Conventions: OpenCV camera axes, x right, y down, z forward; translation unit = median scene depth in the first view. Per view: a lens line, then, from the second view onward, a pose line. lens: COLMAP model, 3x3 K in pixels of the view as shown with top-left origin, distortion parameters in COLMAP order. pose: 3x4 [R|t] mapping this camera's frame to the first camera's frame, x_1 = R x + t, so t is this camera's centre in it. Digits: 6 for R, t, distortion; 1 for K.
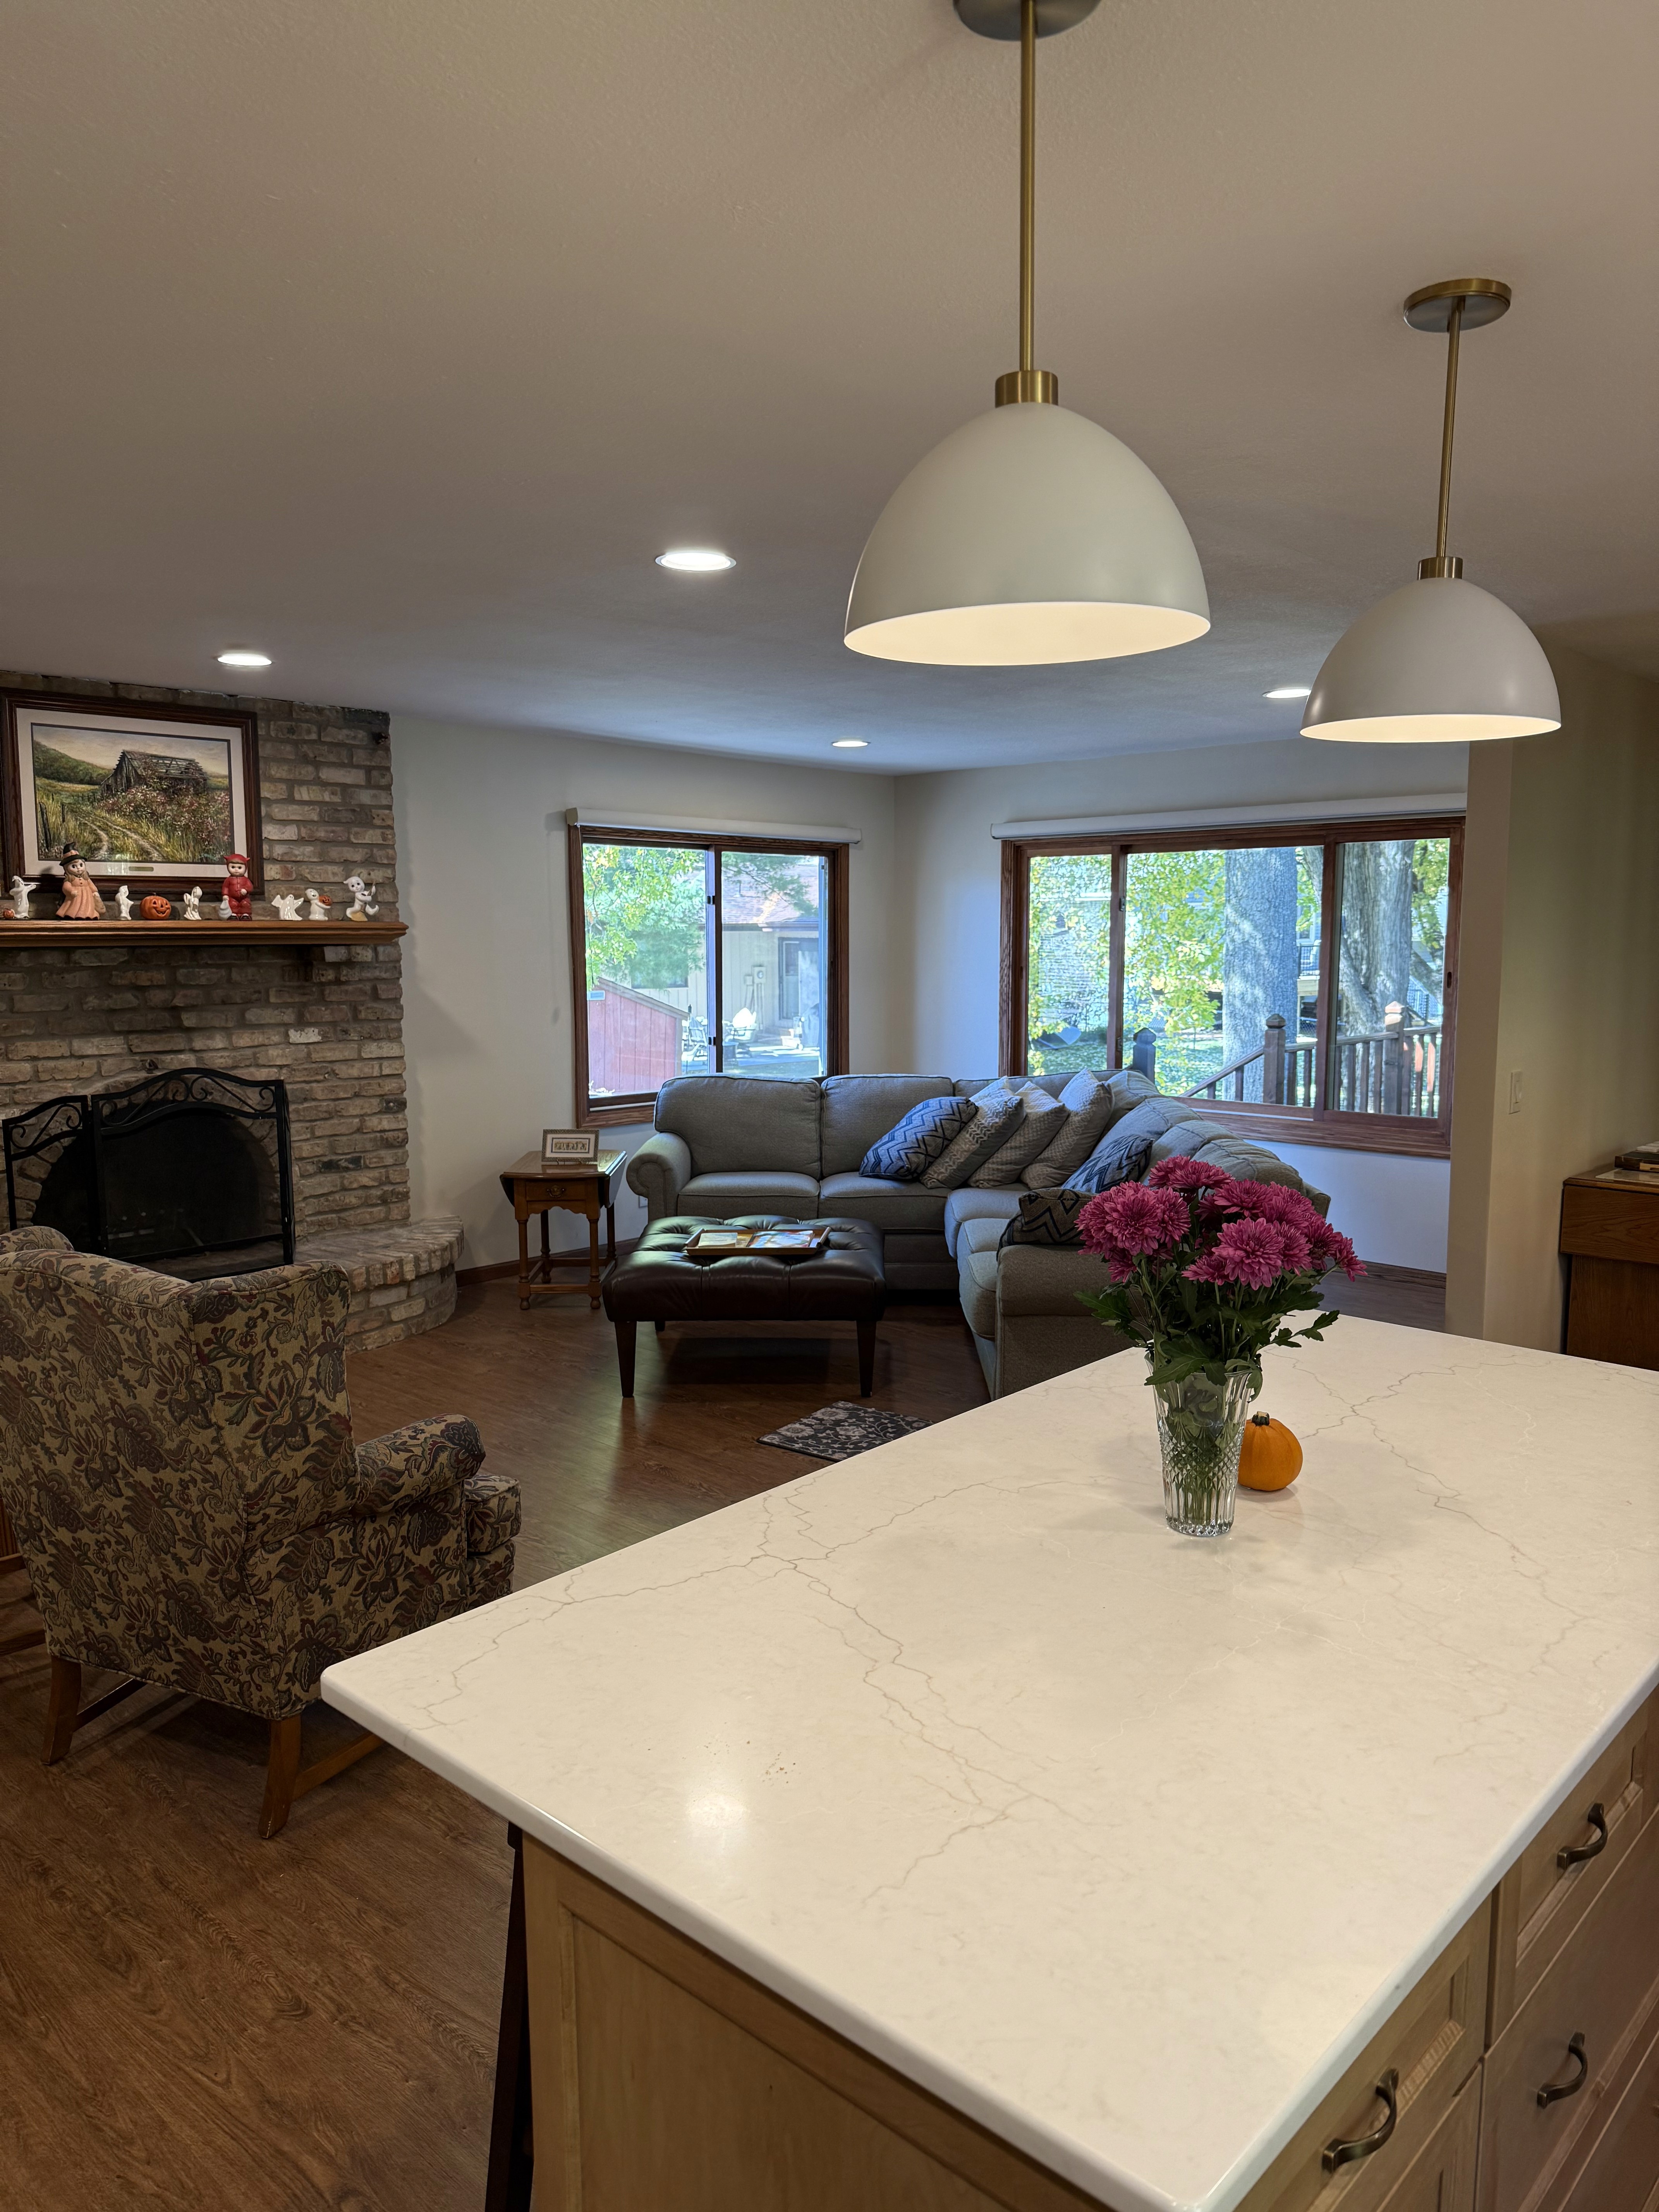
lens RADIAL K [[1560.6, 0, 931.6], [0, 1560.6, 1061.4], [0, 0, 1]] dist [0.053933, -0.066933]
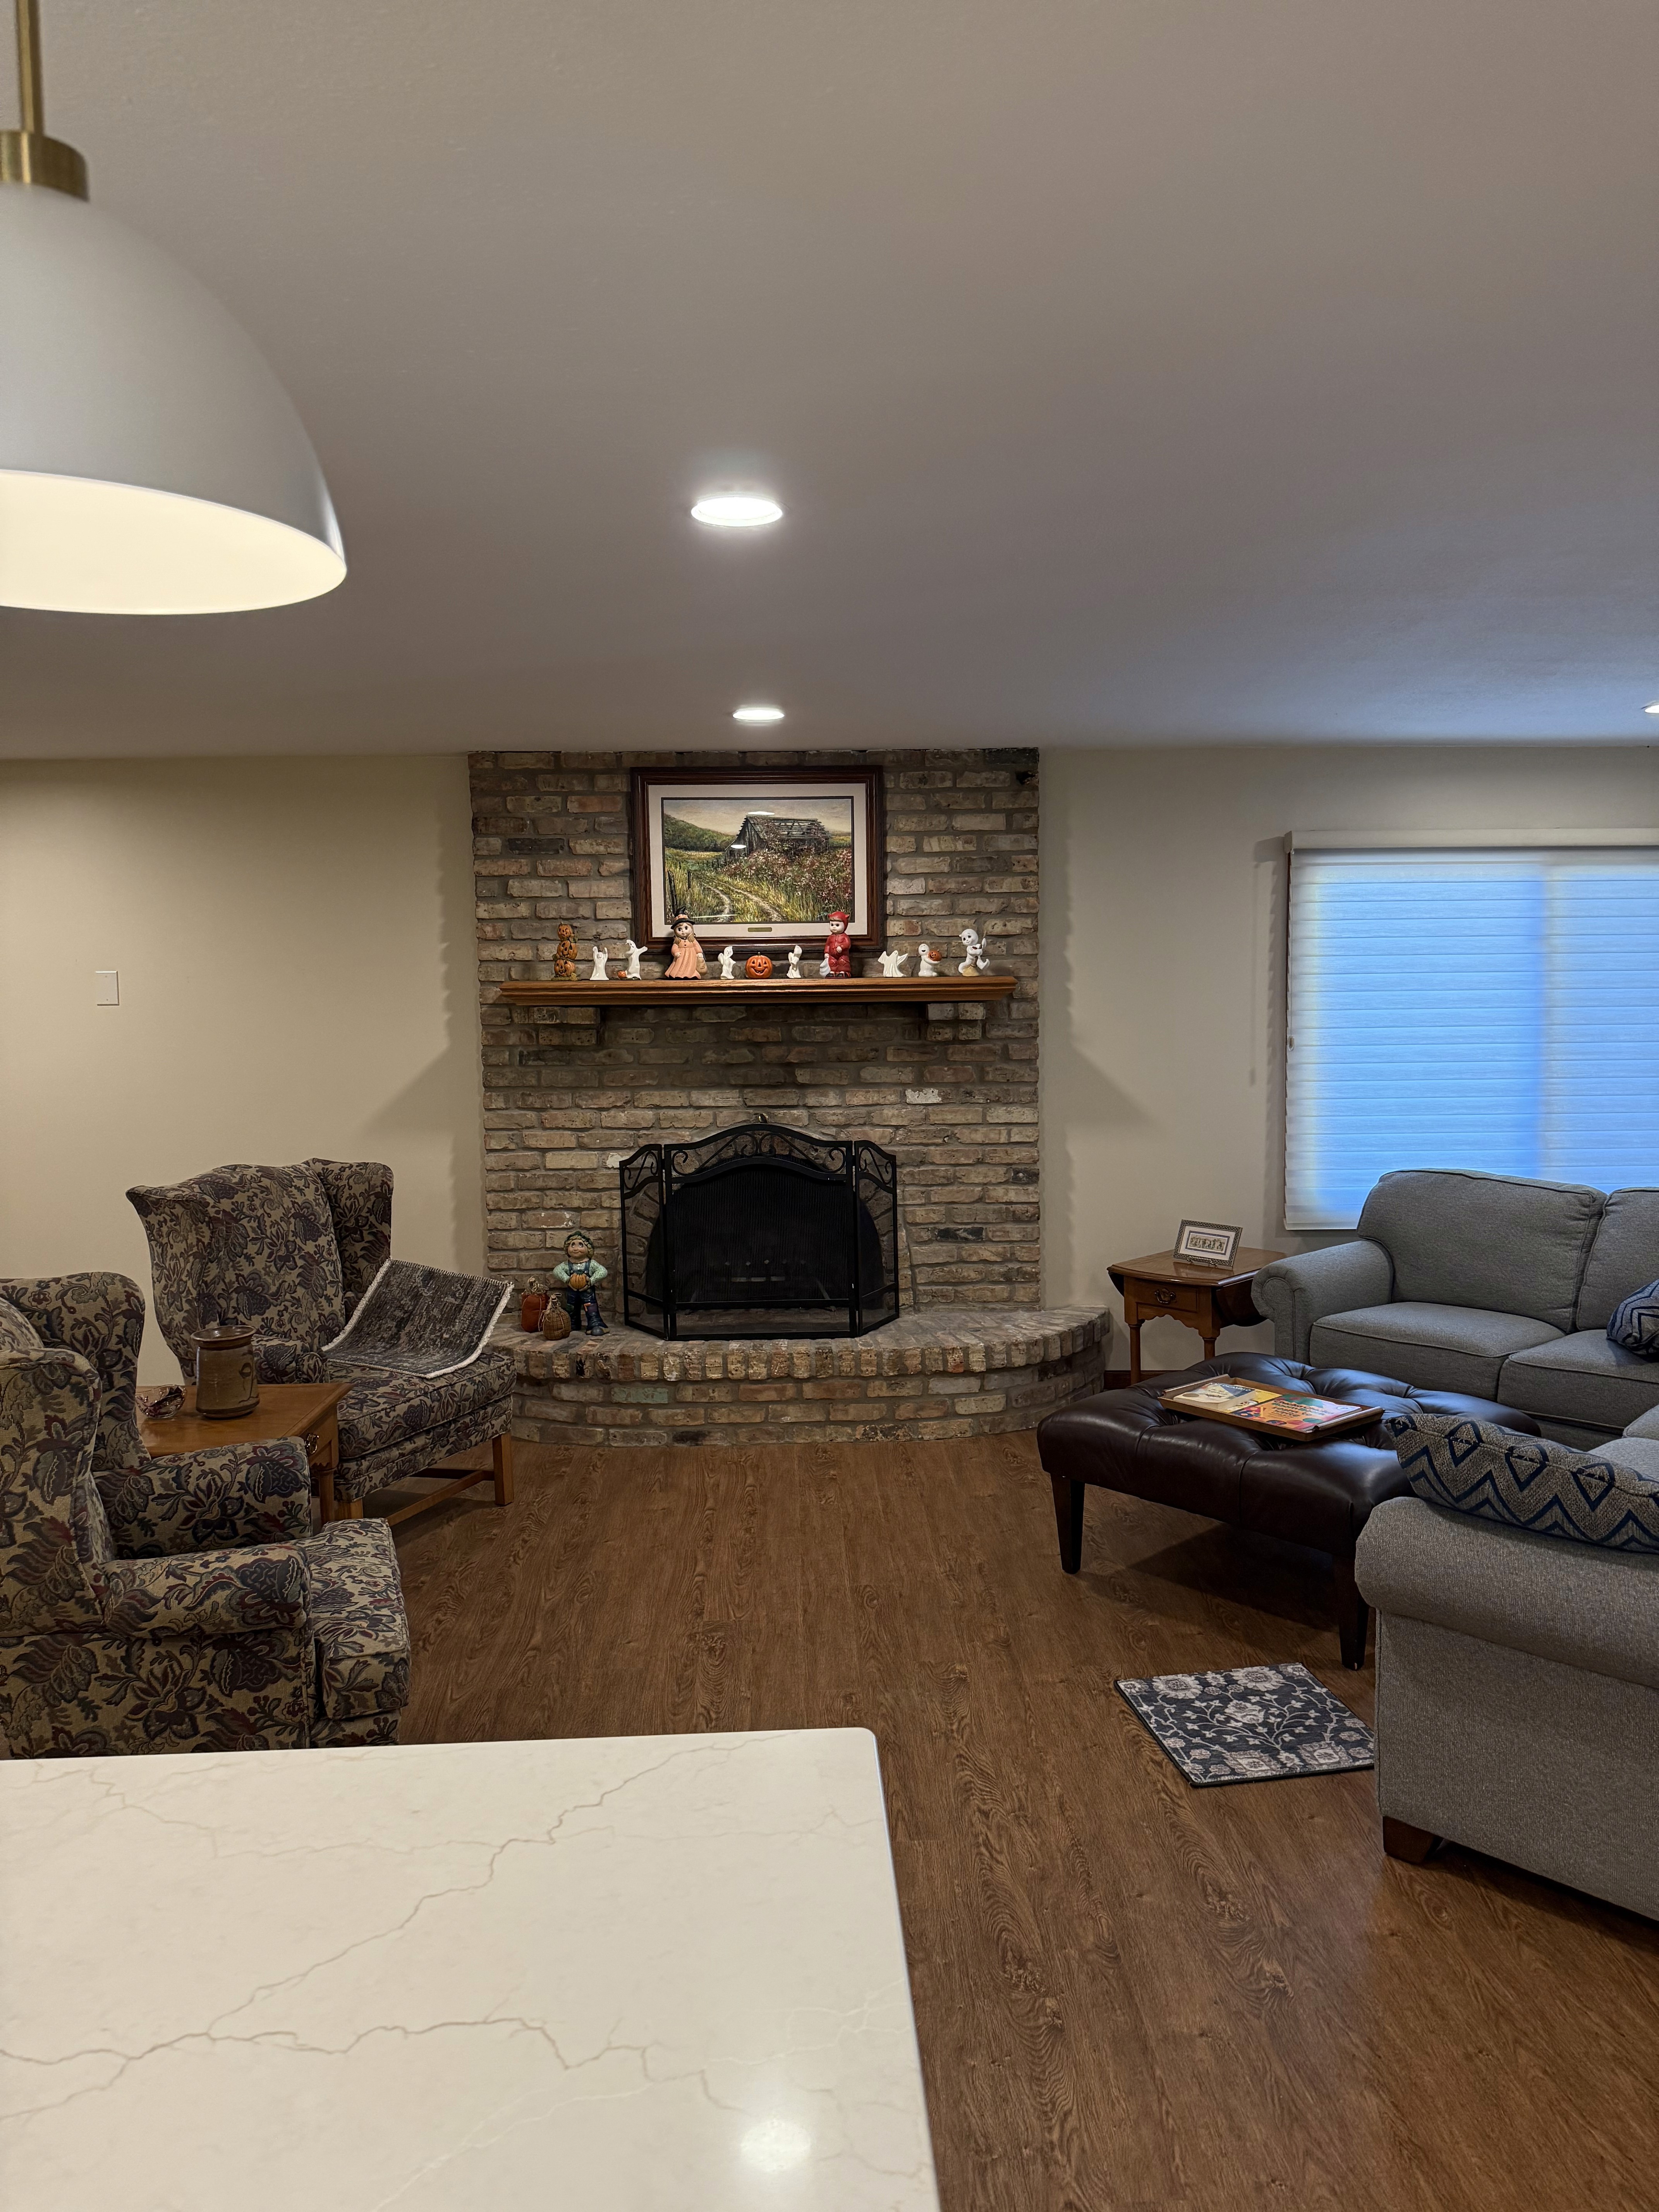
lens RADIAL K [[1560.6, 0, 932.3], [0, 1560.6, 1065.0], [0, 0, 1]] dist [0.053933, -0.066933]
pose [[0.659669, 0.033259, -0.750820, 0.300459], [-0.053633, 0.998557, -0.002888, -0.031055], [0.749640, 0.042174, 0.660500, 0.352687]]
